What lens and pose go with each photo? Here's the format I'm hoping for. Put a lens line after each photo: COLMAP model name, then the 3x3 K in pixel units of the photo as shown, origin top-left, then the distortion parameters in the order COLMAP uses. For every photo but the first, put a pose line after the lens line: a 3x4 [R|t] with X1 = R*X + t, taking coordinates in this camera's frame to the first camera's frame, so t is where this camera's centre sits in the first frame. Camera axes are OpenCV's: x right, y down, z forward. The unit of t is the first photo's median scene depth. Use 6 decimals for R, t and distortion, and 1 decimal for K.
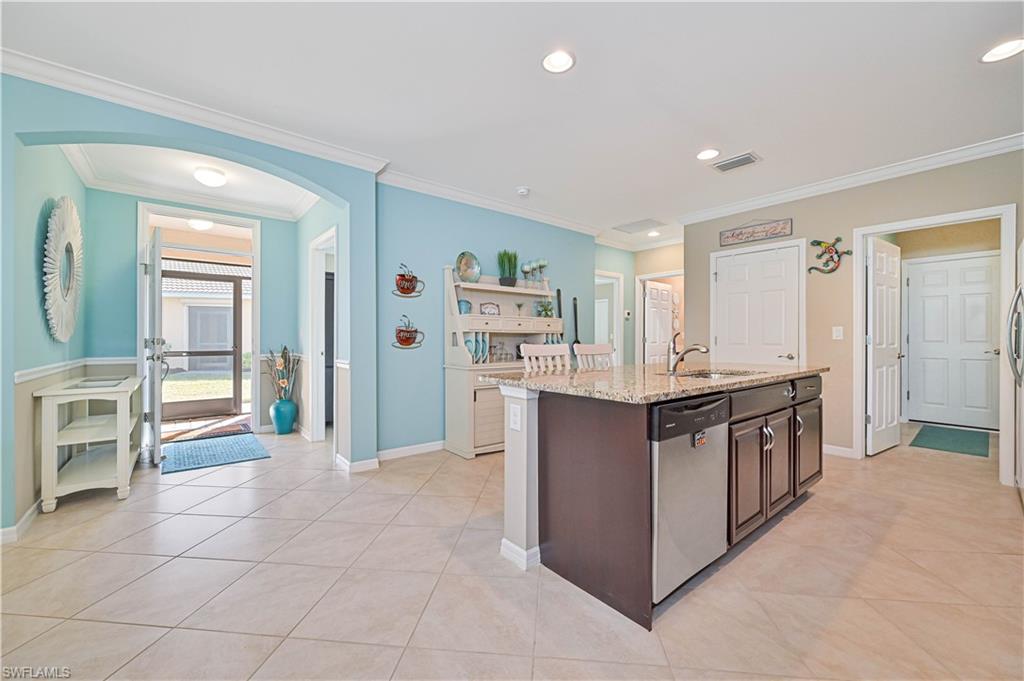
lens RADIAL K [[405.7, 0, 514.0], [0, 405.7, 339.6], [0, 0, 1]] dist [0.011101, 0.000378]
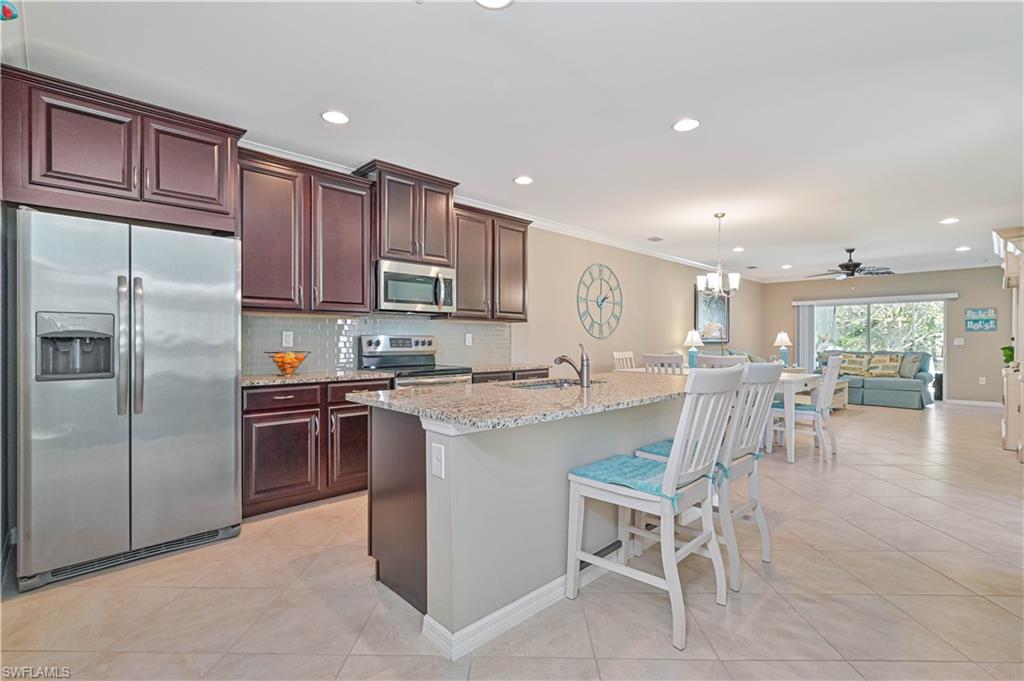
lens RADIAL K [[465.4, 0, 522.0], [0, 465.4, 338.9], [0, 0, 1]] dist [0.003901, -0.000862]
pose [[-0.996514, -0.005635, -0.083236, 0.405837], [-0.005467, 0.999983, -0.002250, -0.016628], [0.083247, -0.001787, -0.996527, 1.323543]]
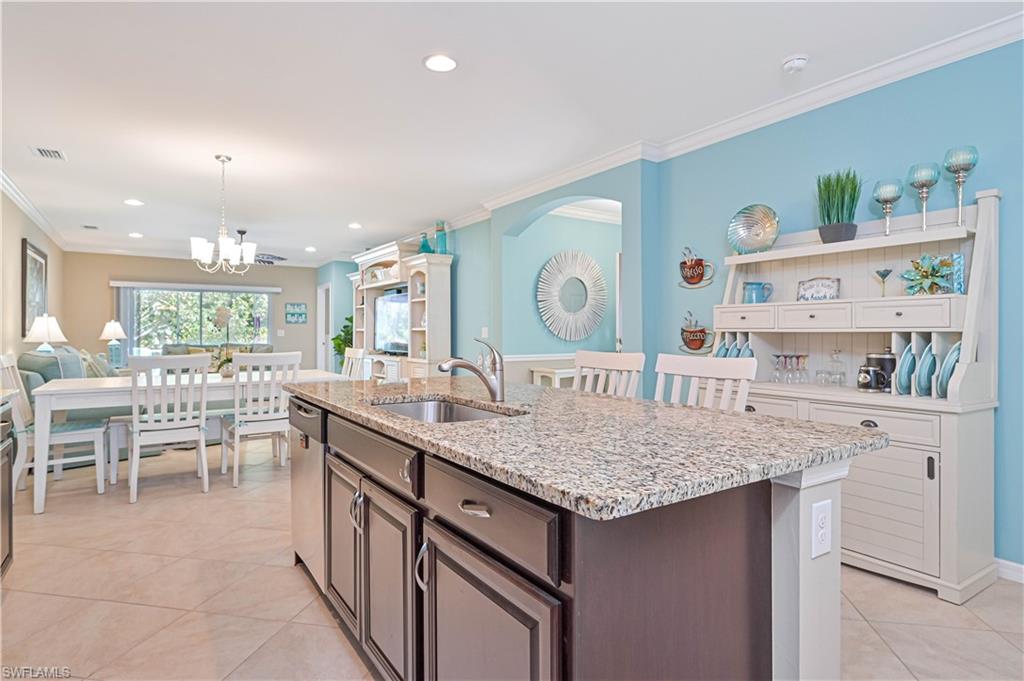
lens RADIAL K [[536.9, 0, 519.0], [0, 536.9, 338.0], [0, 0, 1]] dist [-0.003487, -0.001721]
pose [[-0.080970, 0.007786, -0.996686, 0.787055], [0.000043, 0.999970, 0.007808, -0.016065], [0.996717, 0.000589, -0.080968, 0.733032]]
